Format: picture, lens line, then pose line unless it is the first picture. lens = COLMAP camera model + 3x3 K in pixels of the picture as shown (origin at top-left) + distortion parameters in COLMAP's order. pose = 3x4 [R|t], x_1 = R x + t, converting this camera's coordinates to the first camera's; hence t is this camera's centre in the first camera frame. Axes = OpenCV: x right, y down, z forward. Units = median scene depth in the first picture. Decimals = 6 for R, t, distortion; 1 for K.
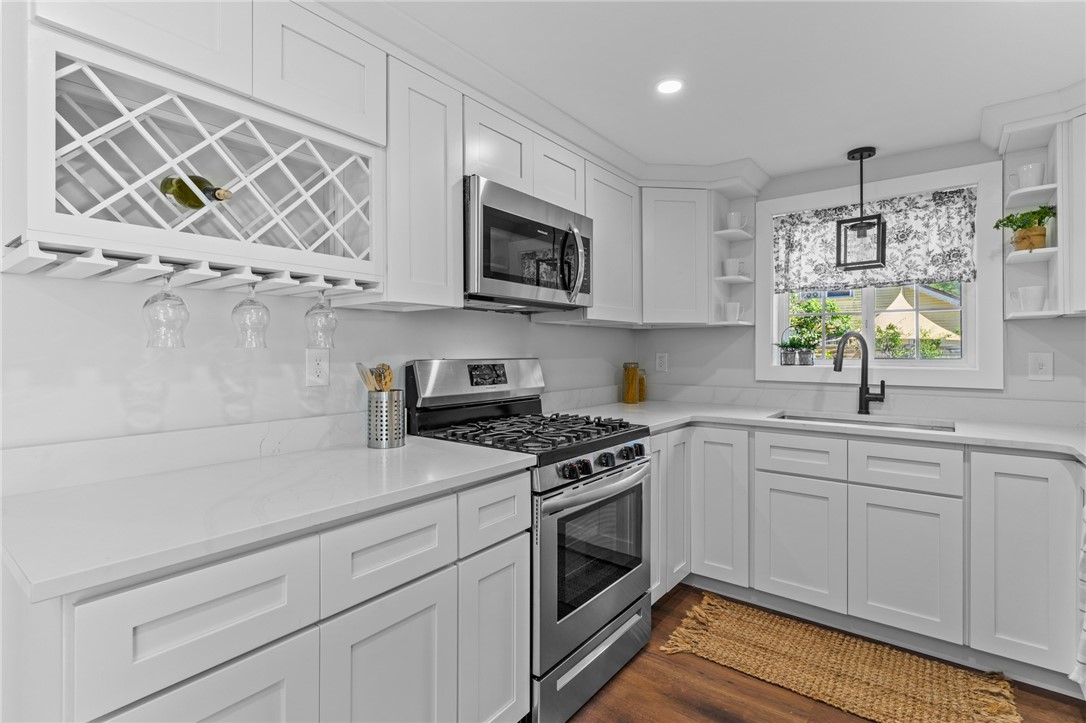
lens RADIAL K [[521.5, 0, 543.6], [0, 521.5, 349.7], [0, 0, 1]] dist [0.000311, -0.000253]
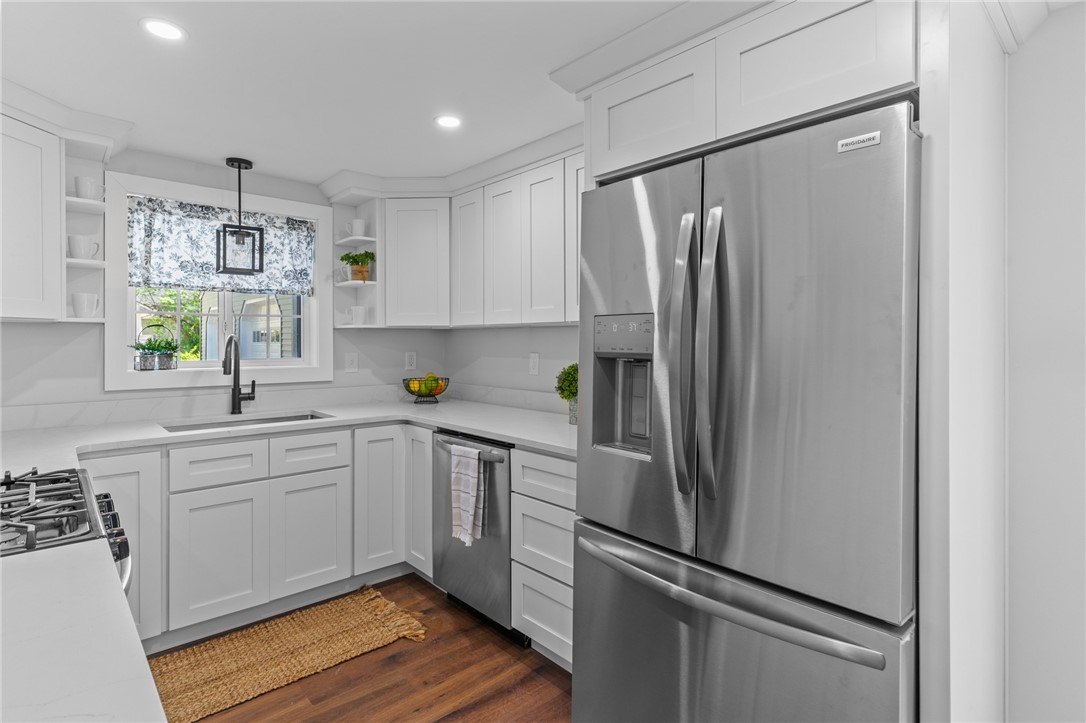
lens RADIAL K [[543.4, 0, 543.8], [0, 543.4, 342.2], [0, 0, 1]] dist [0.000080, 0.000348]
pose [[0.168337, -0.002888, 0.985725, -0.426537], [-0.004747, 0.999982, 0.003740, -0.032433], [-0.985718, -0.005308, 0.168321, 0.261798]]
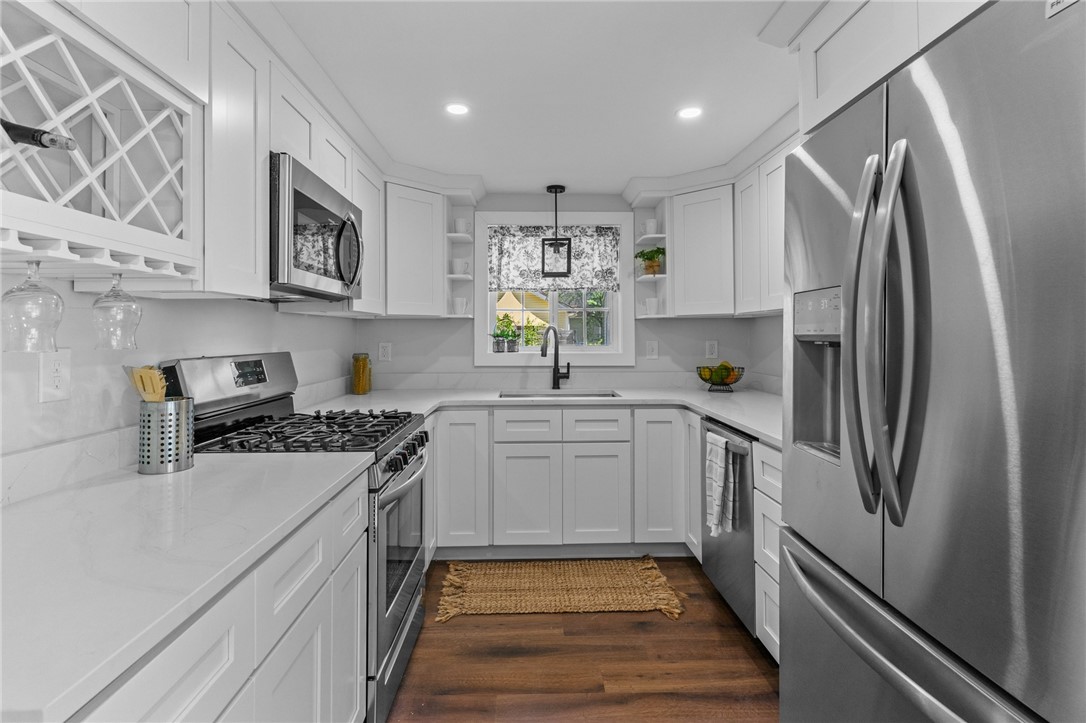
lens RADIAL K [[528.3, 0, 548.7], [0, 528.3, 323.7], [0, 0, 1]] dist [-0.000085, -0.000149]
pose [[0.764909, 0.011462, 0.644036, -0.301457], [0.000993, 0.999819, -0.018974, -0.017053], [-0.644138, 0.015154, 0.764759, 0.007096]]
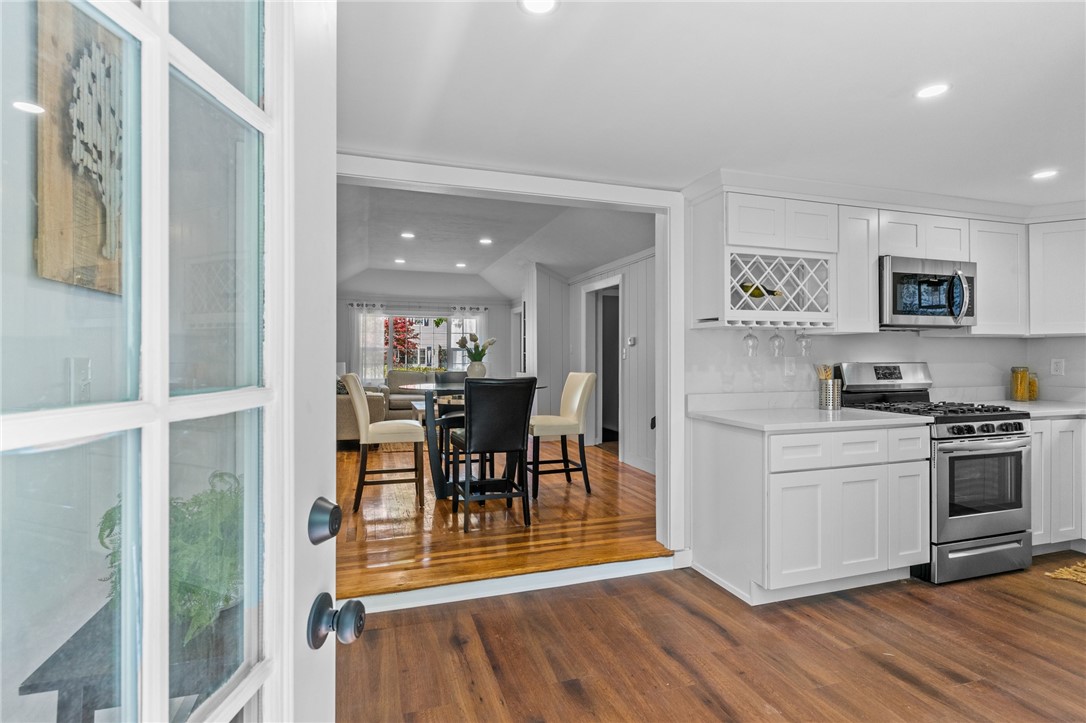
lens RADIAL K [[527.9, 0, 539.5], [0, 527.9, 358.8], [0, 0, 1]] dist [0.005688, -0.000007]
pose [[0.825039, -0.001317, -0.565074, -0.074428], [0.004785, 0.999978, 0.004656, -0.005963], [0.565055, -0.006545, 0.825027, -0.891080]]
